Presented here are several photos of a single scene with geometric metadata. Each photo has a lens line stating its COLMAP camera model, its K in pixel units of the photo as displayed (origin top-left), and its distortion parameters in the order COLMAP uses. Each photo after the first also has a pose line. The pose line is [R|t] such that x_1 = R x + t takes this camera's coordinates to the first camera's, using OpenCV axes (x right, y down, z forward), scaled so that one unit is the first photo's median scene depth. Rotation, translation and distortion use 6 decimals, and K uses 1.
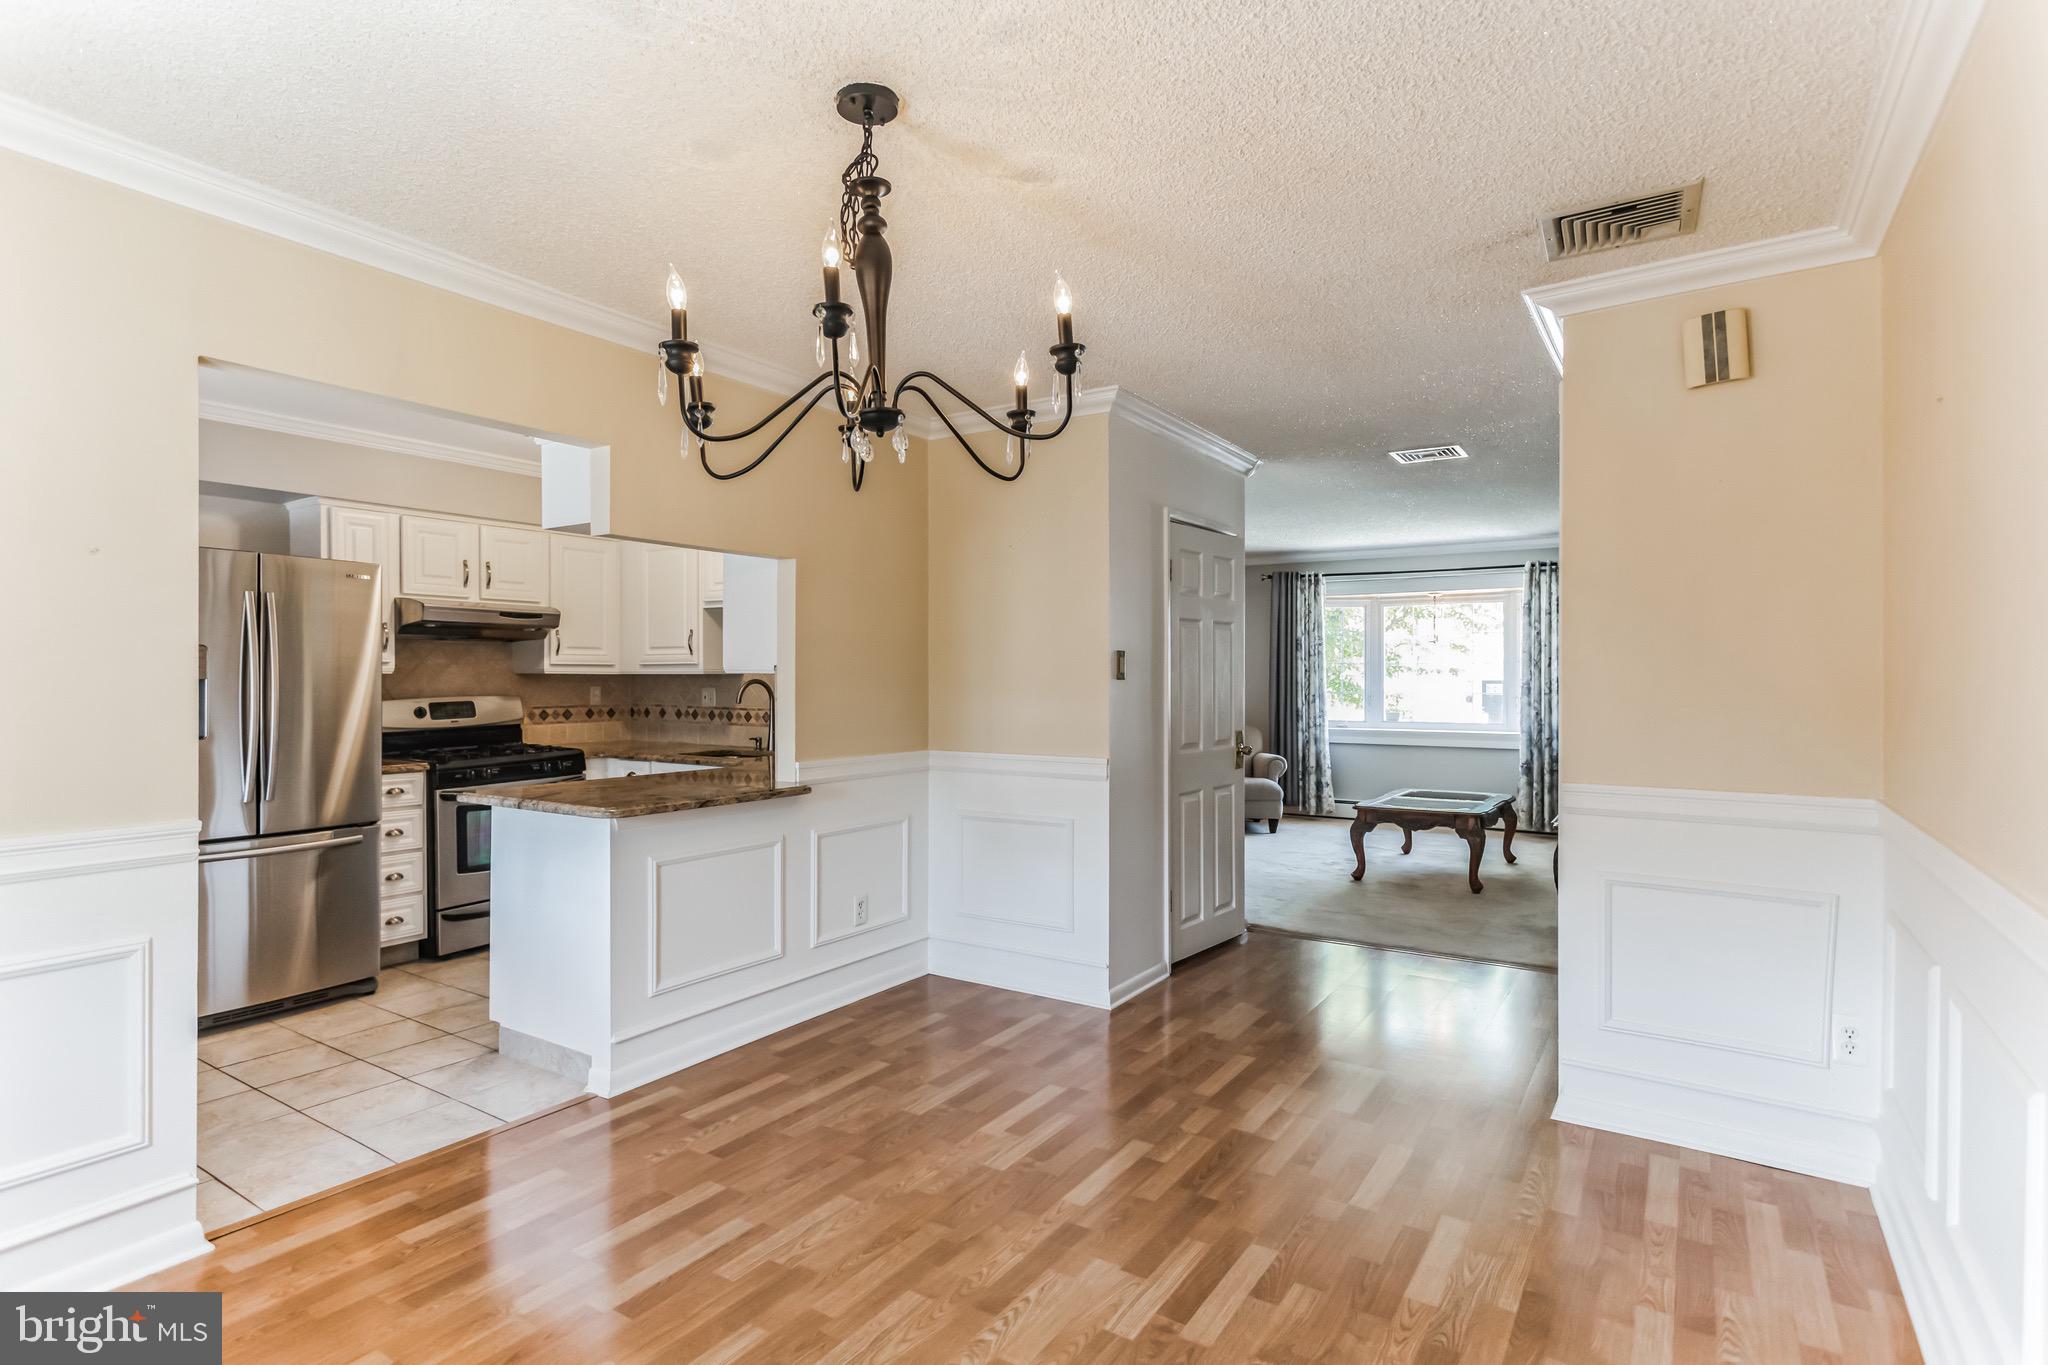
lens RADIAL K [[1048.3, 0, 962.0], [0, 1048.3, 677.8], [0, 0, 1]] dist [0.016142, 0.000110]
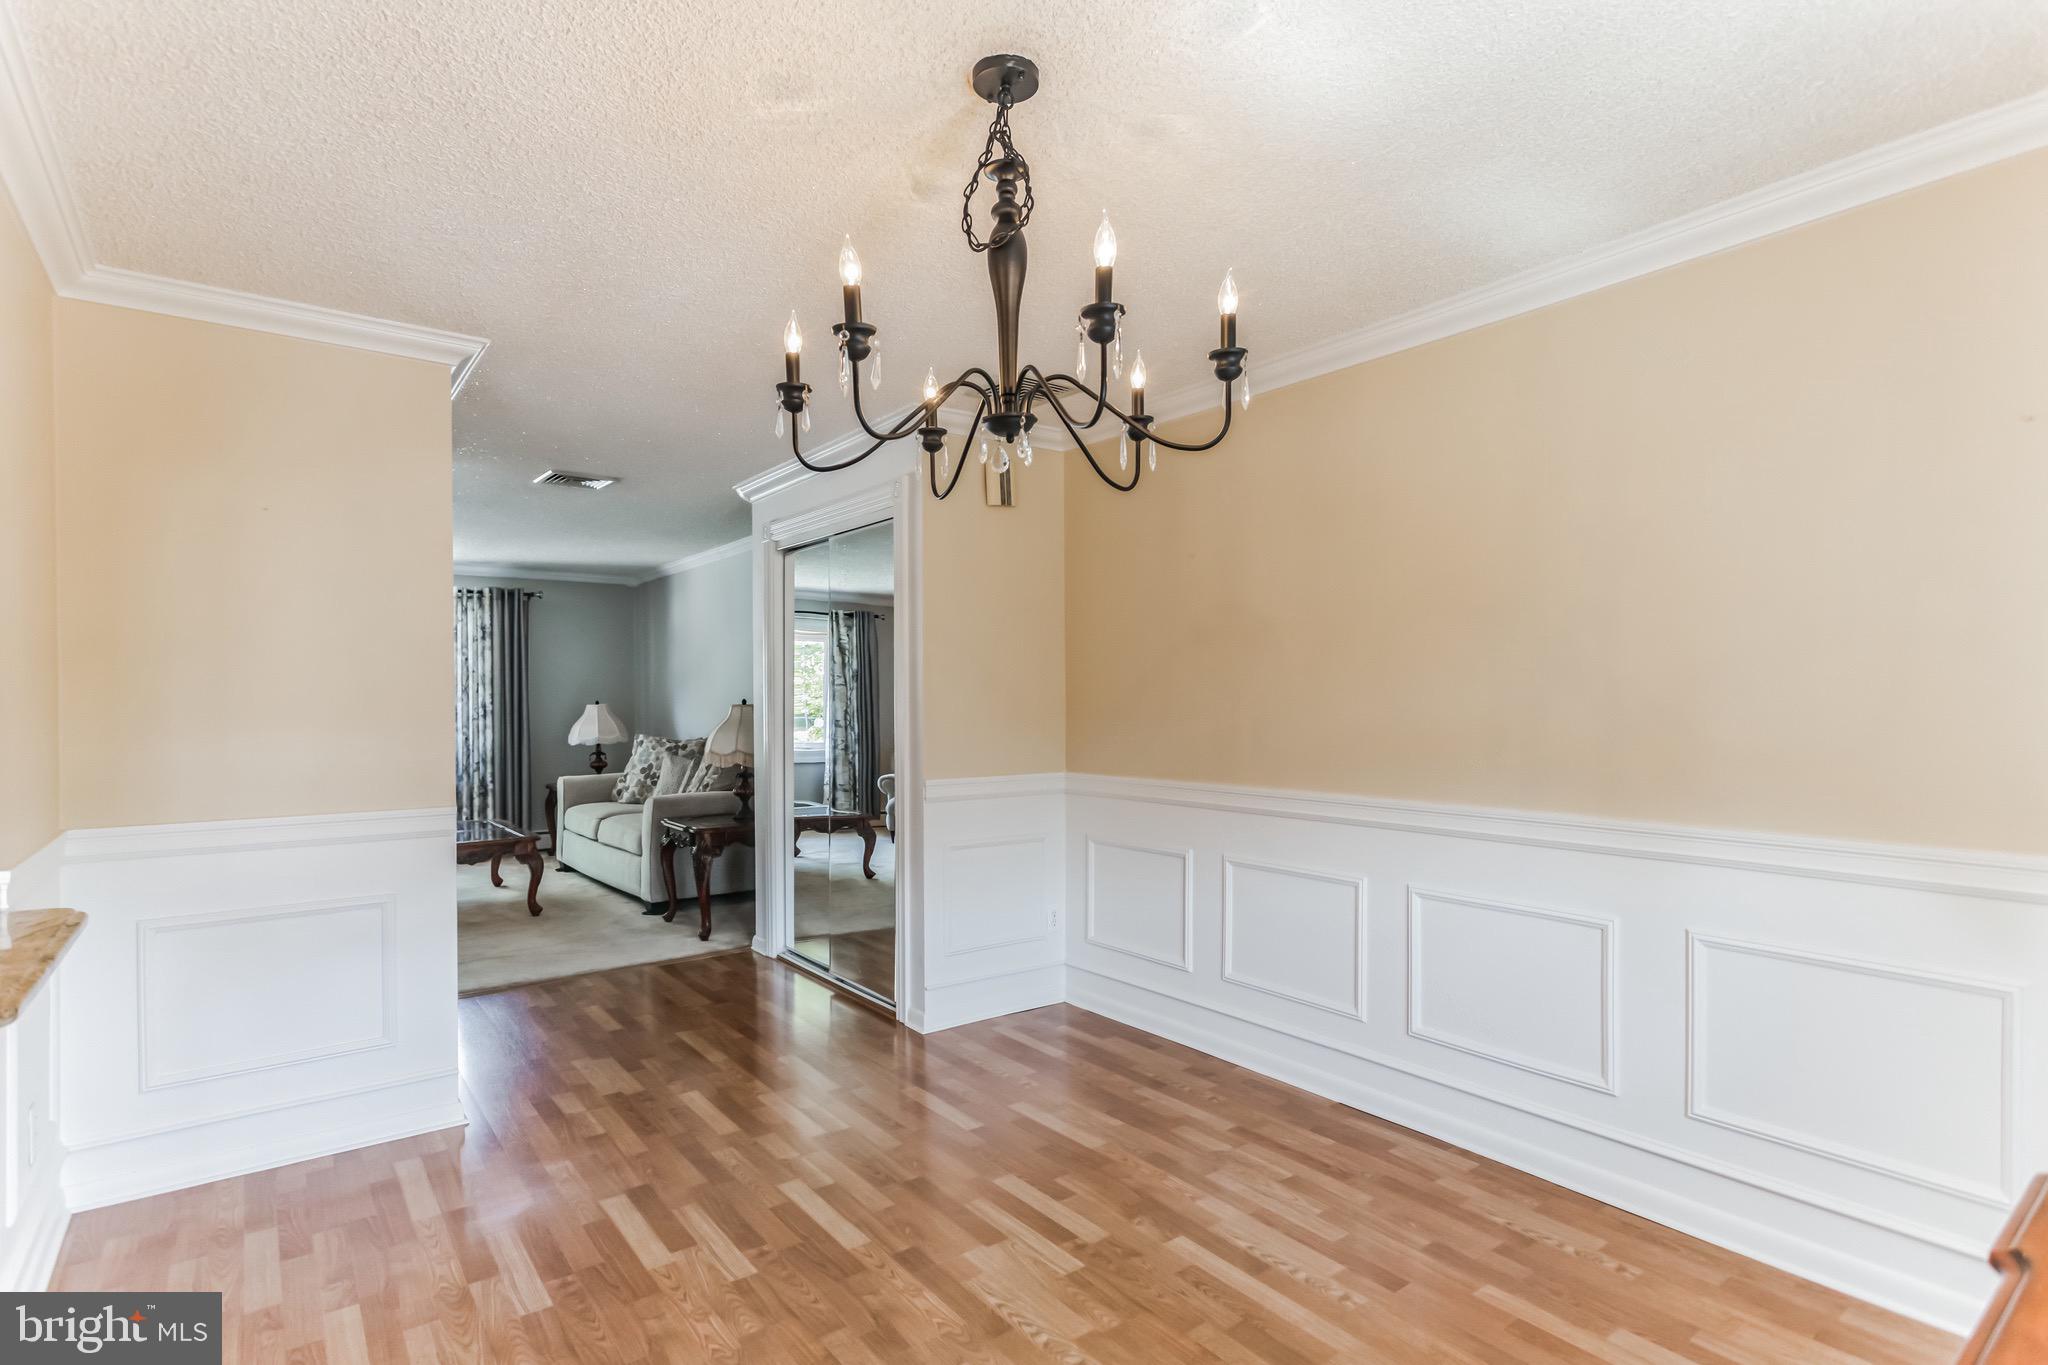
lens RADIAL K [[1046.0, 0, 1027.4], [0, 1046.0, 710.5], [0, 0, 1]] dist [0.002161, 0.000639]
pose [[0.294859, -0.011593, 0.955470, -0.745066], [0.005775, 0.999930, 0.010351, -0.002202], [-0.955523, 0.002466, 0.294905, 0.554276]]
